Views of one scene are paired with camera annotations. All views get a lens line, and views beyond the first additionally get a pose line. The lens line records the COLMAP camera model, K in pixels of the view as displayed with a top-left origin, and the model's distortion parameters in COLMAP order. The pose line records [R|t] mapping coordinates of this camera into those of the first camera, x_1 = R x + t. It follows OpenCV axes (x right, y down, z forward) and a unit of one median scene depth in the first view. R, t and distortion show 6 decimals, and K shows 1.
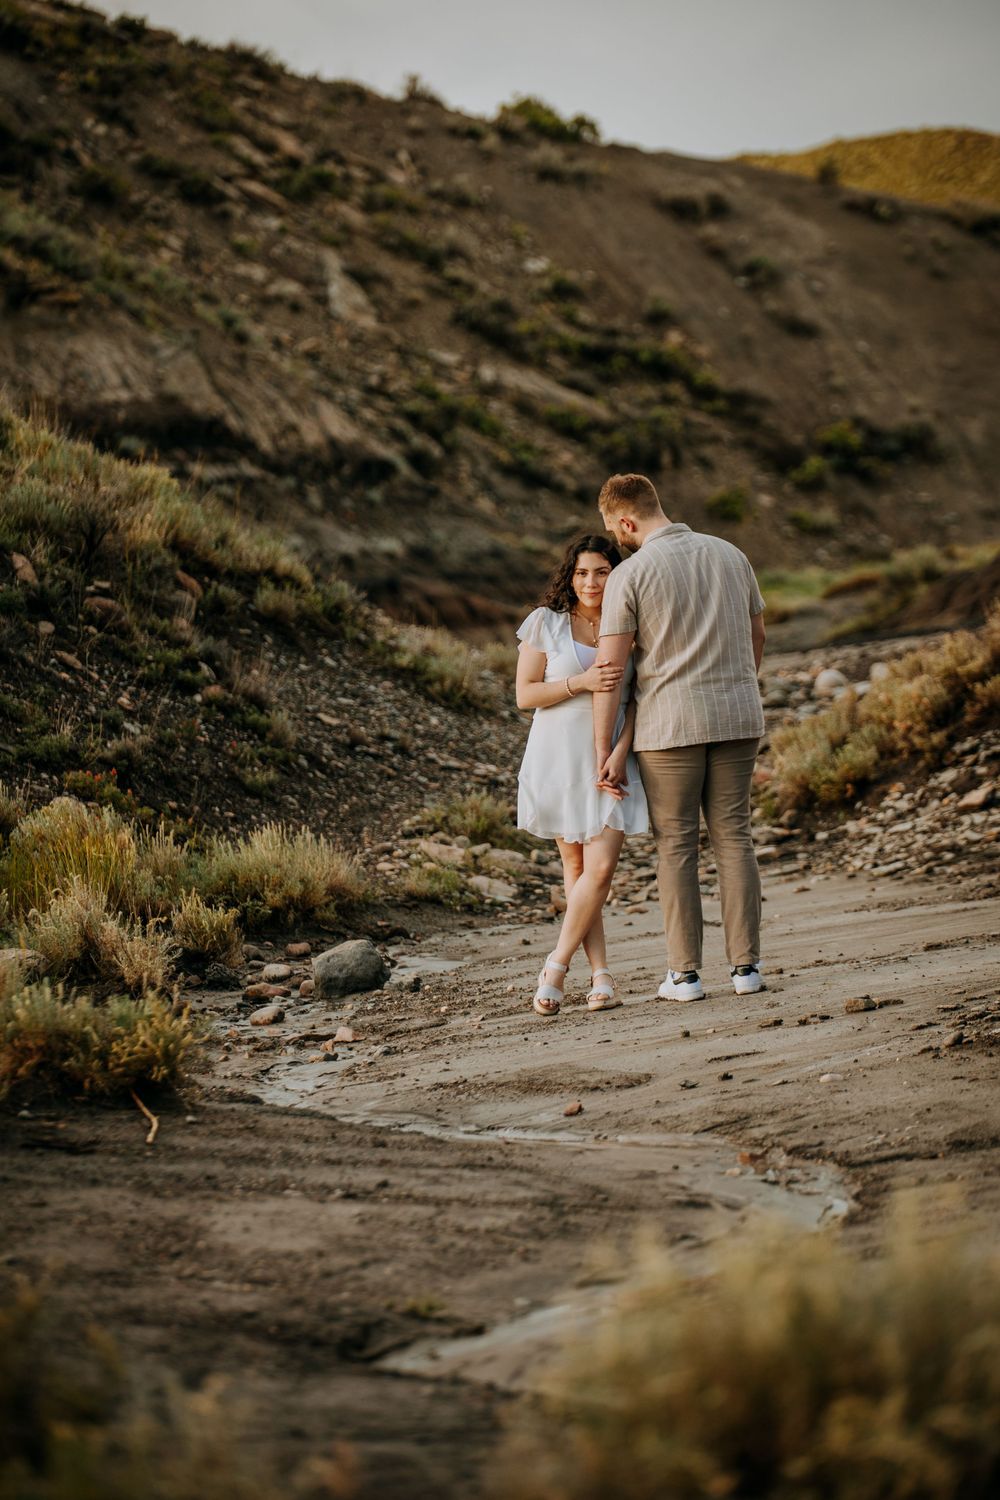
lens RADIAL K [[6016.4, 0, 500.0], [0, 6016.4, 750.0], [0, 0, 1]] dist [0.369719, 1.961493]
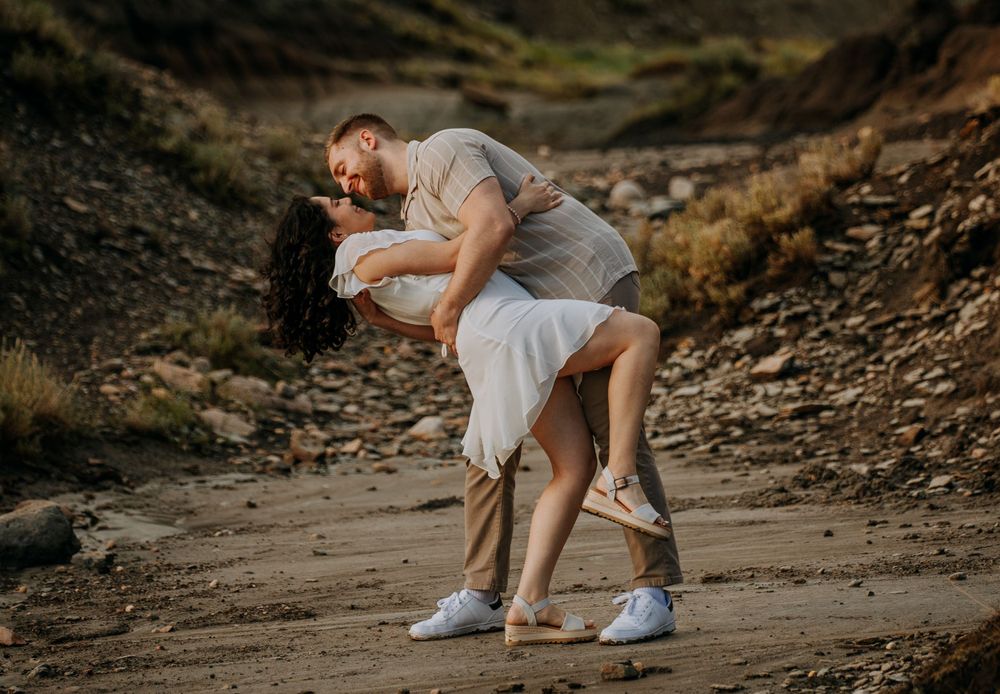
lens RADIAL K [[5793.5, 0, 612.2], [0, 5793.5, 344.5], [0, 0, 1]] dist [0.313482, 8.158652]
pose [[0.994954, 0.084418, 0.054220, 0.007323], [-0.085733, 0.996067, 0.022388, -0.012193], [-0.052117, -0.026924, 0.998278, 0.128134]]
